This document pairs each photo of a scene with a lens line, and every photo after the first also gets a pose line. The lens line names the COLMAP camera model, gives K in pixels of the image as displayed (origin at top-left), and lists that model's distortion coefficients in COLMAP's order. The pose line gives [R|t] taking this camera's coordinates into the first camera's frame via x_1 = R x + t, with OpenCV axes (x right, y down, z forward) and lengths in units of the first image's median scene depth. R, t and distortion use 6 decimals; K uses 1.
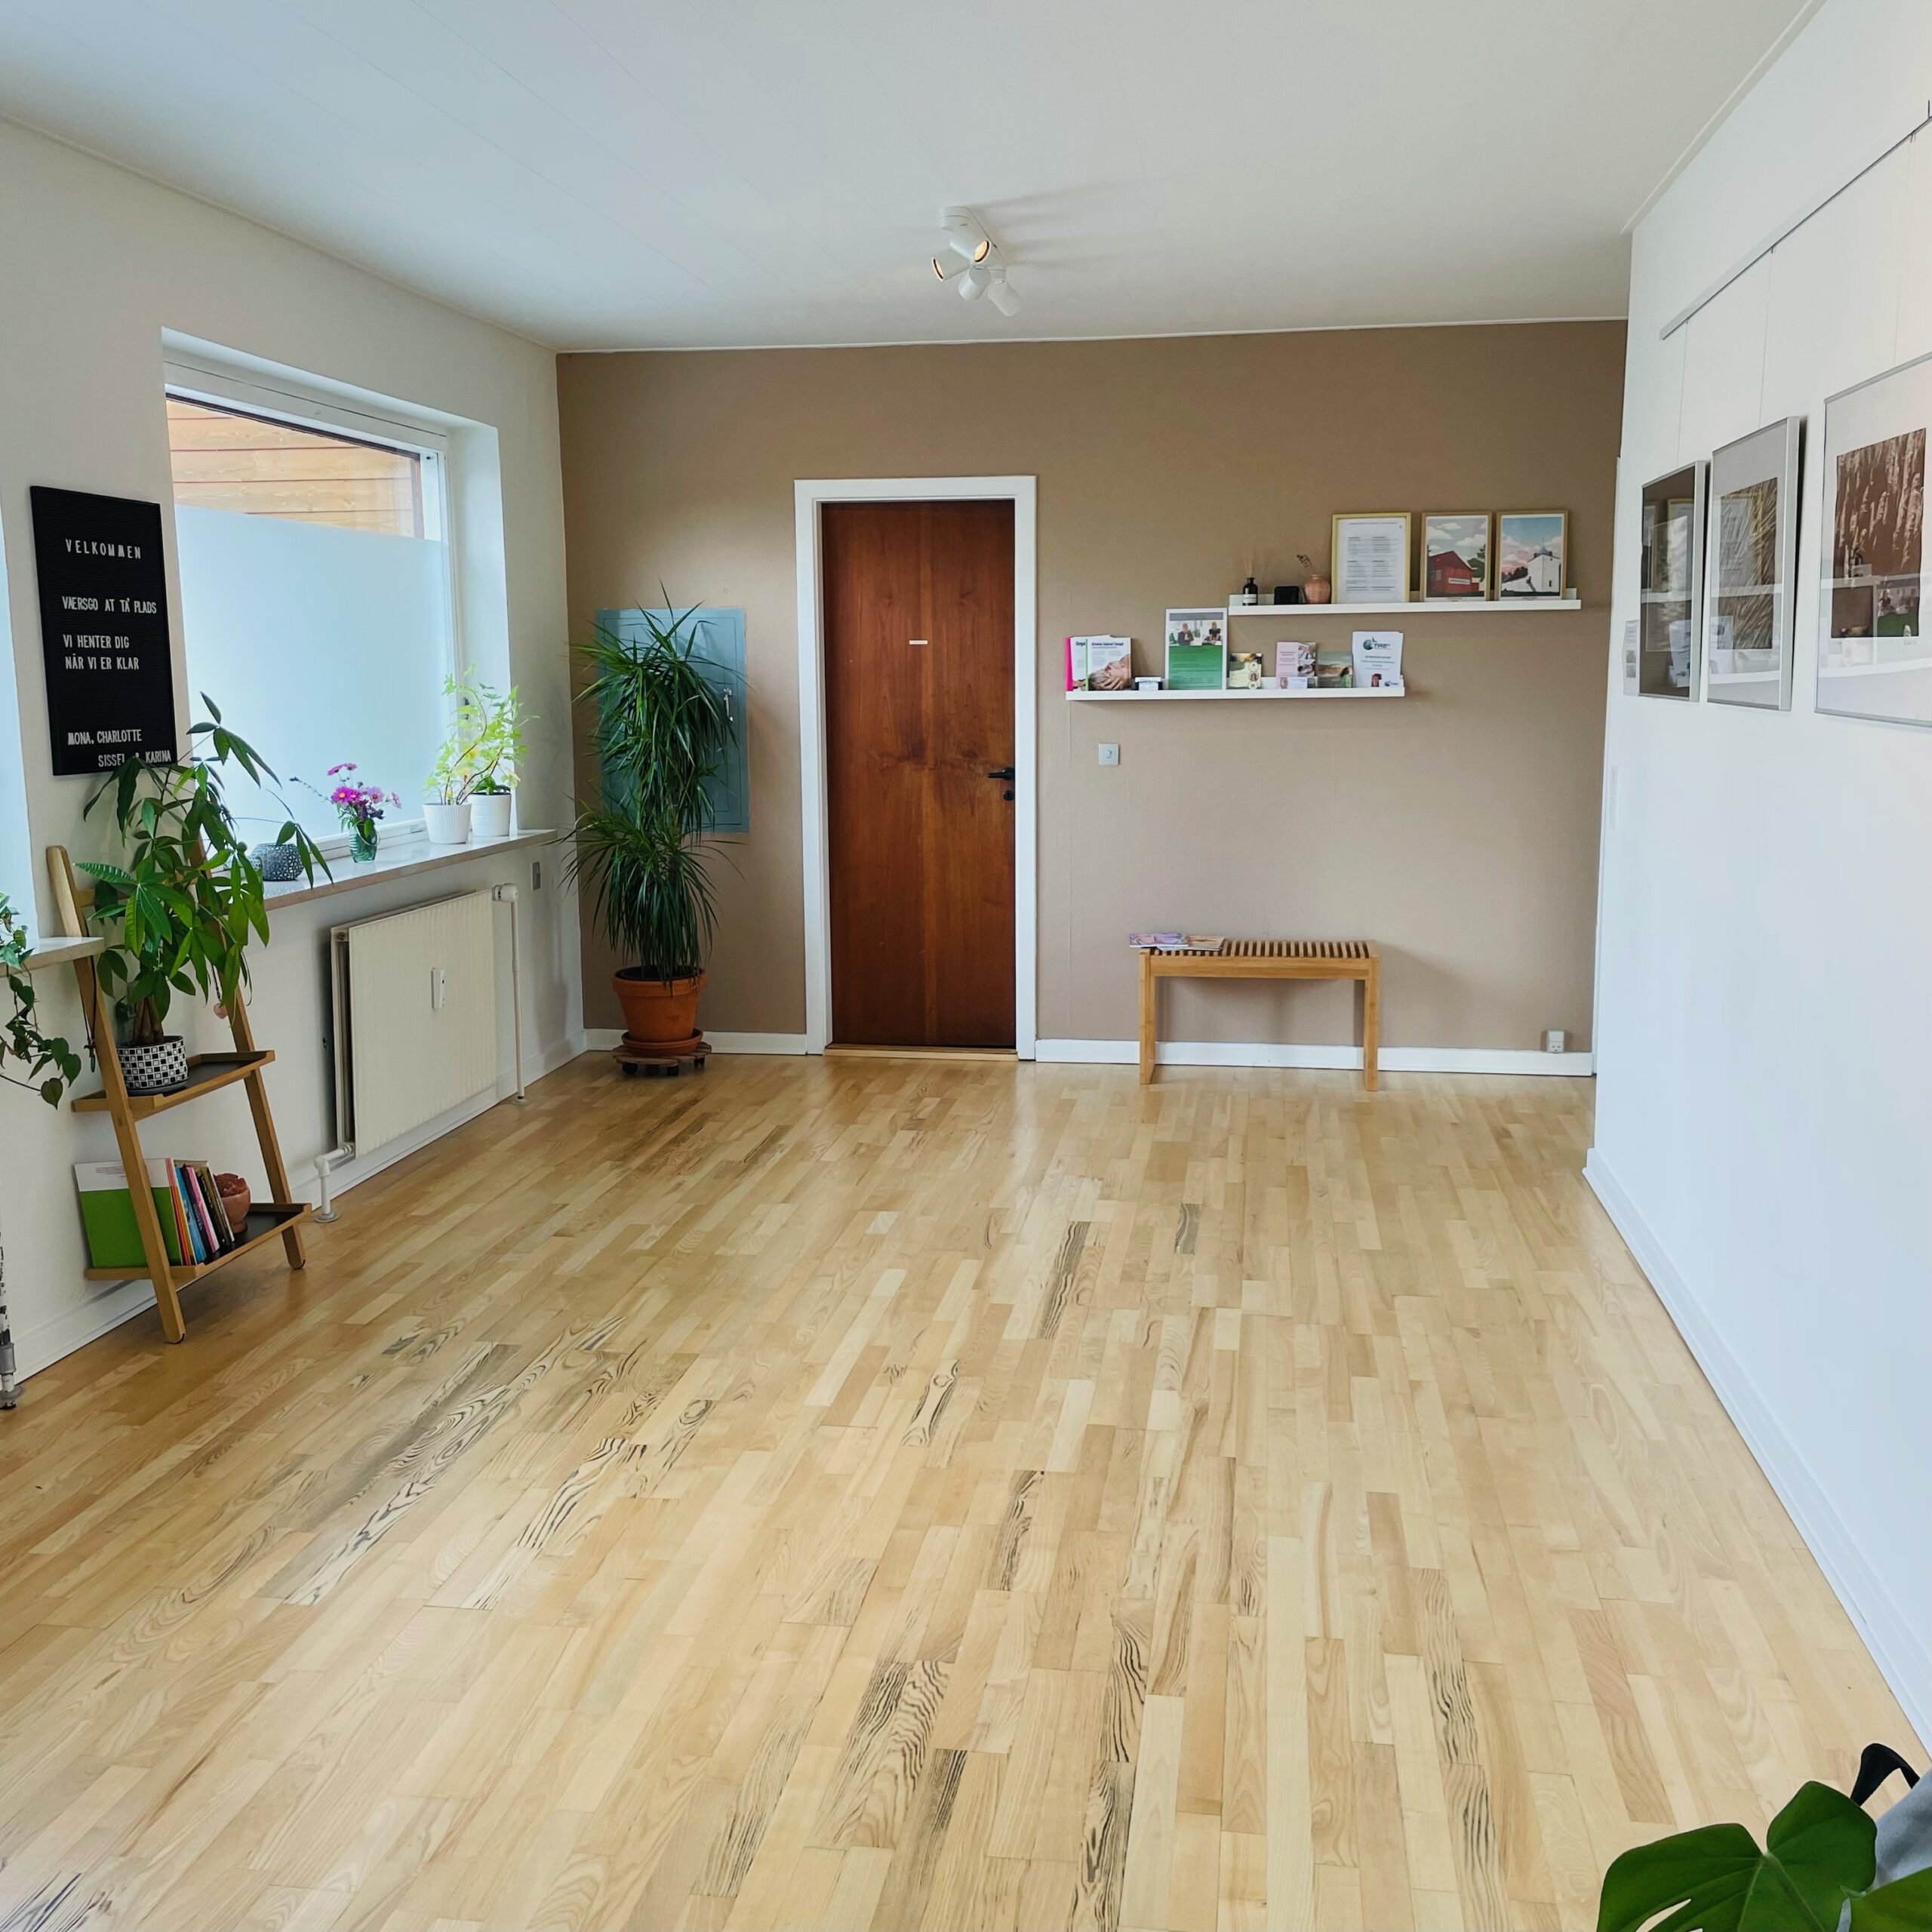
lens RADIAL K [[2050.5, 0, 969.3], [0, 2050.5, 968.1], [0, 0, 1]] dist [0.018586, 0.000000]
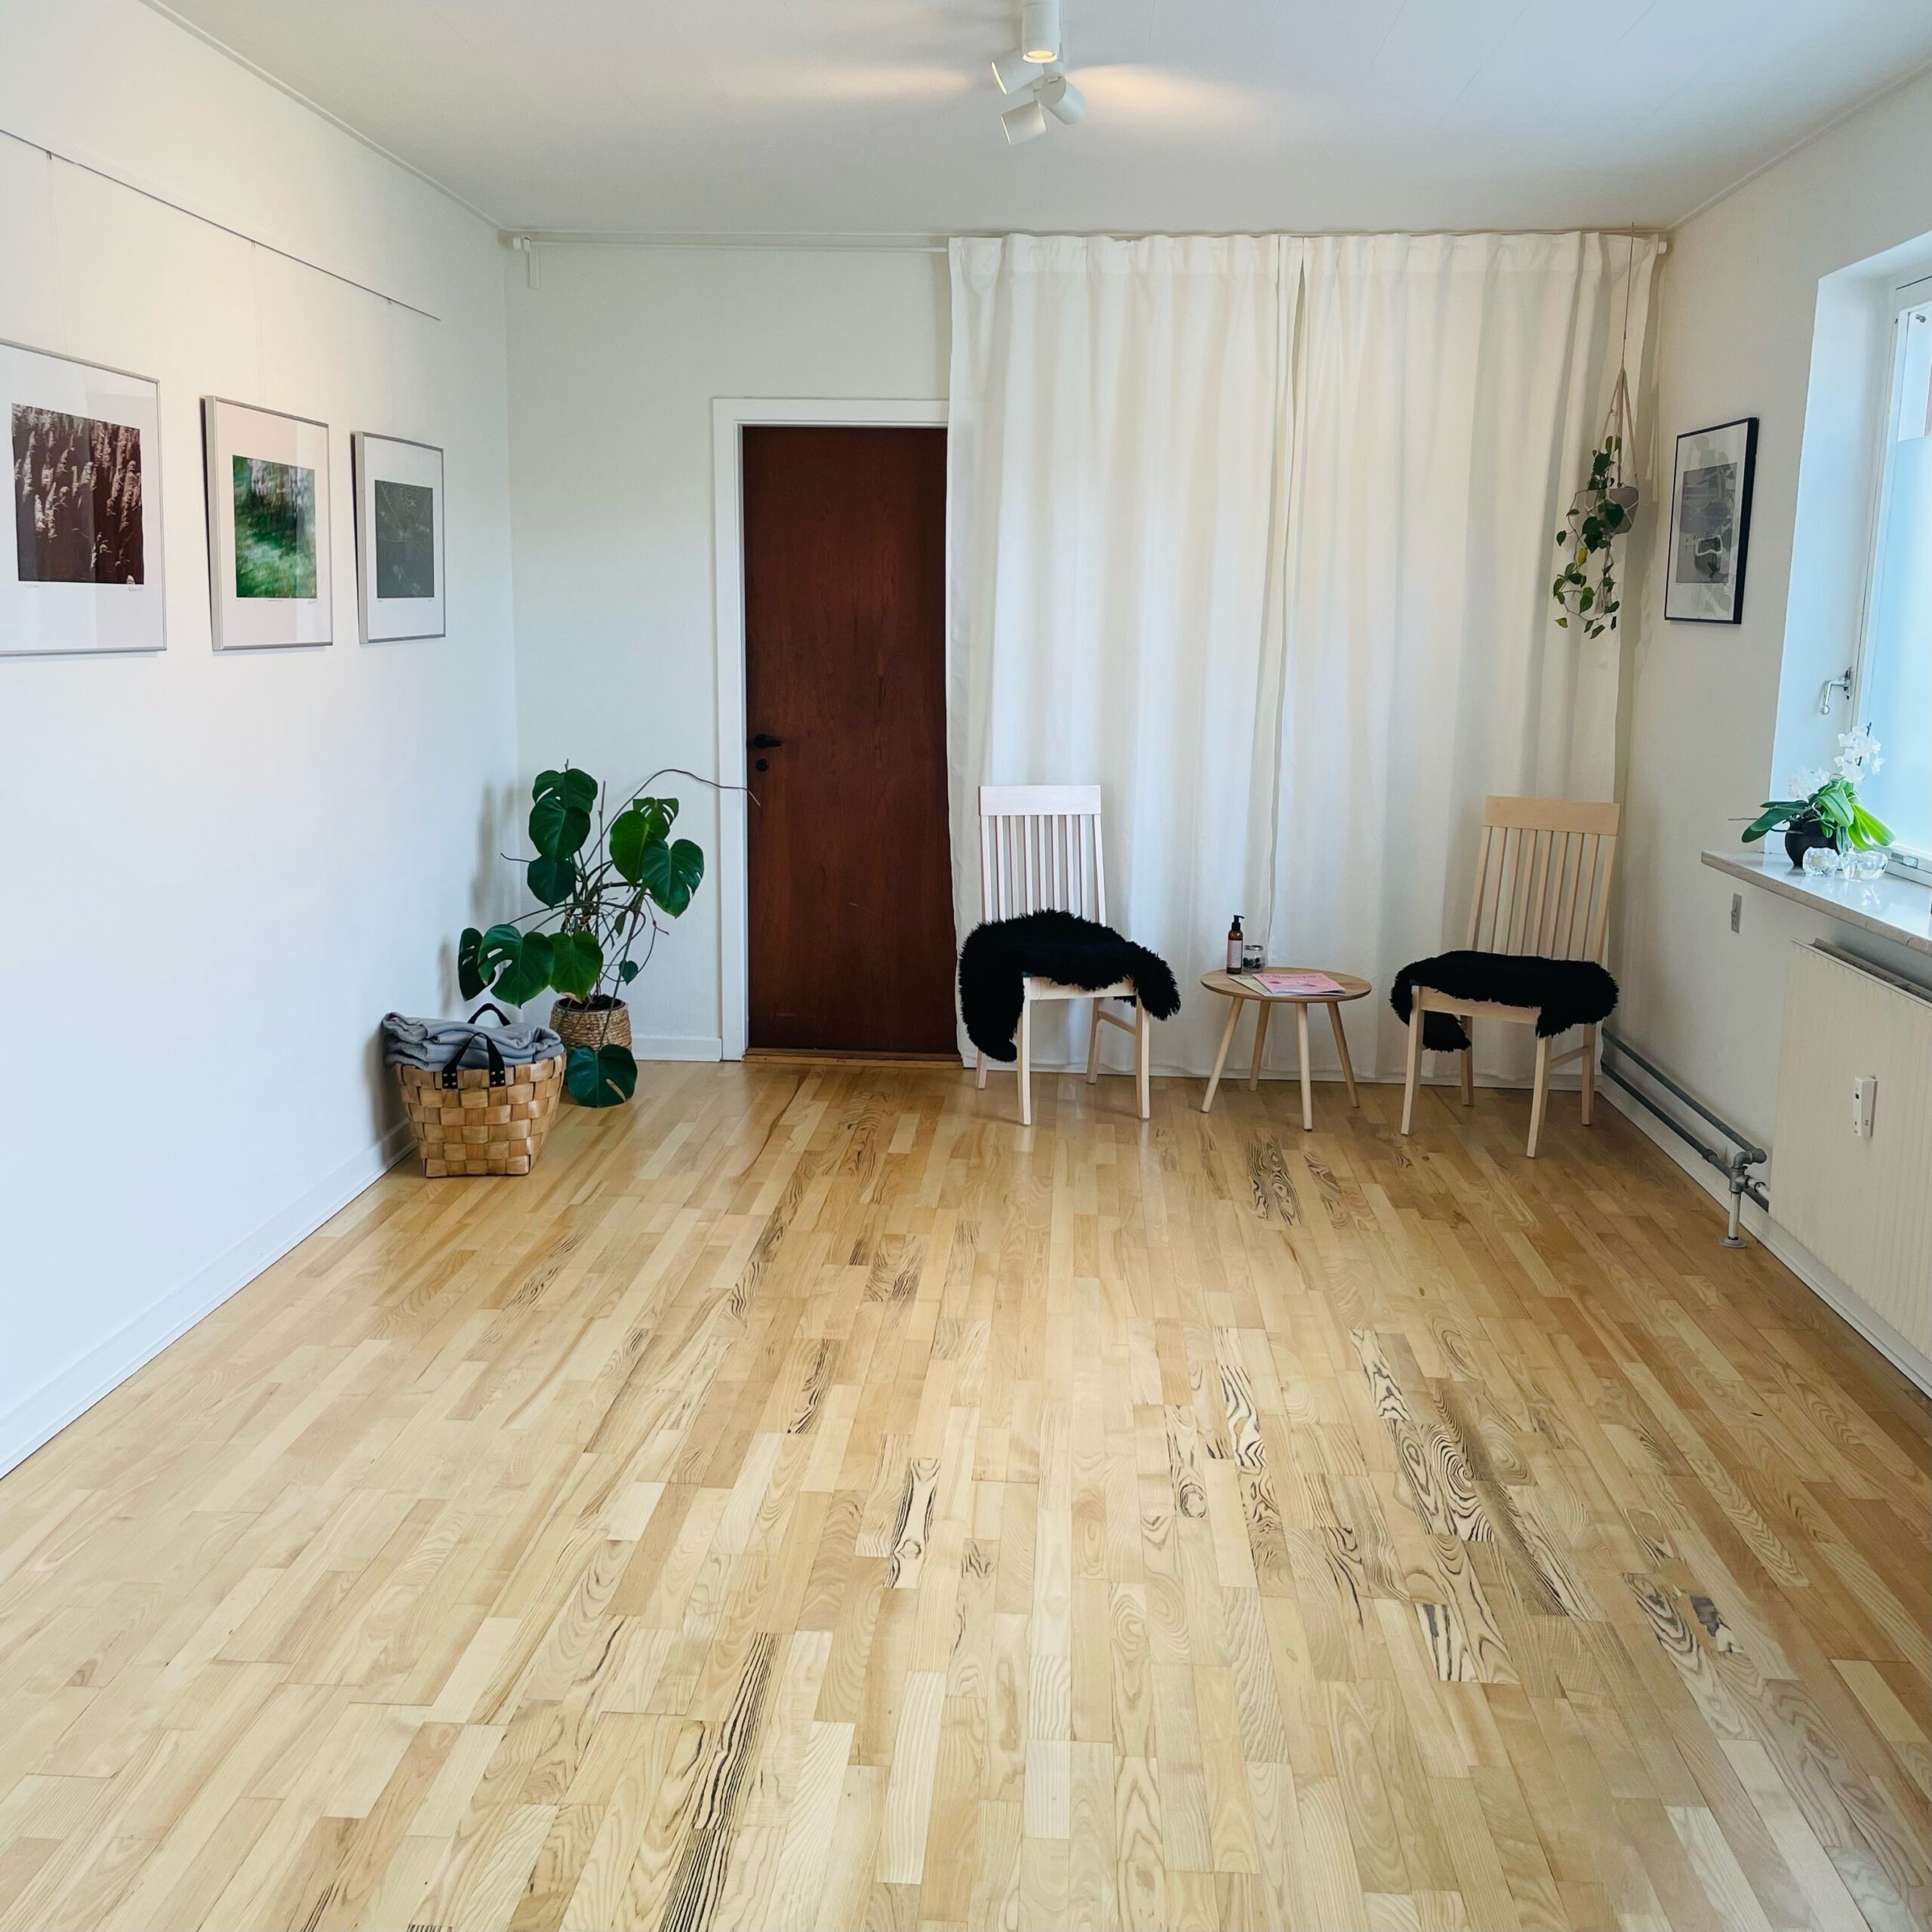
lens RADIAL K [[2050.5, 0, 969.3], [0, 2050.5, 964.2], [0, 0, 1]] dist [0.018586, 0.000000]
pose [[-0.996024, 0.007719, -0.088756, 0.035818], [-0.020881, 0.948263, 0.316797, -0.289768], [0.086609, 0.317391, -0.944332, 1.909159]]
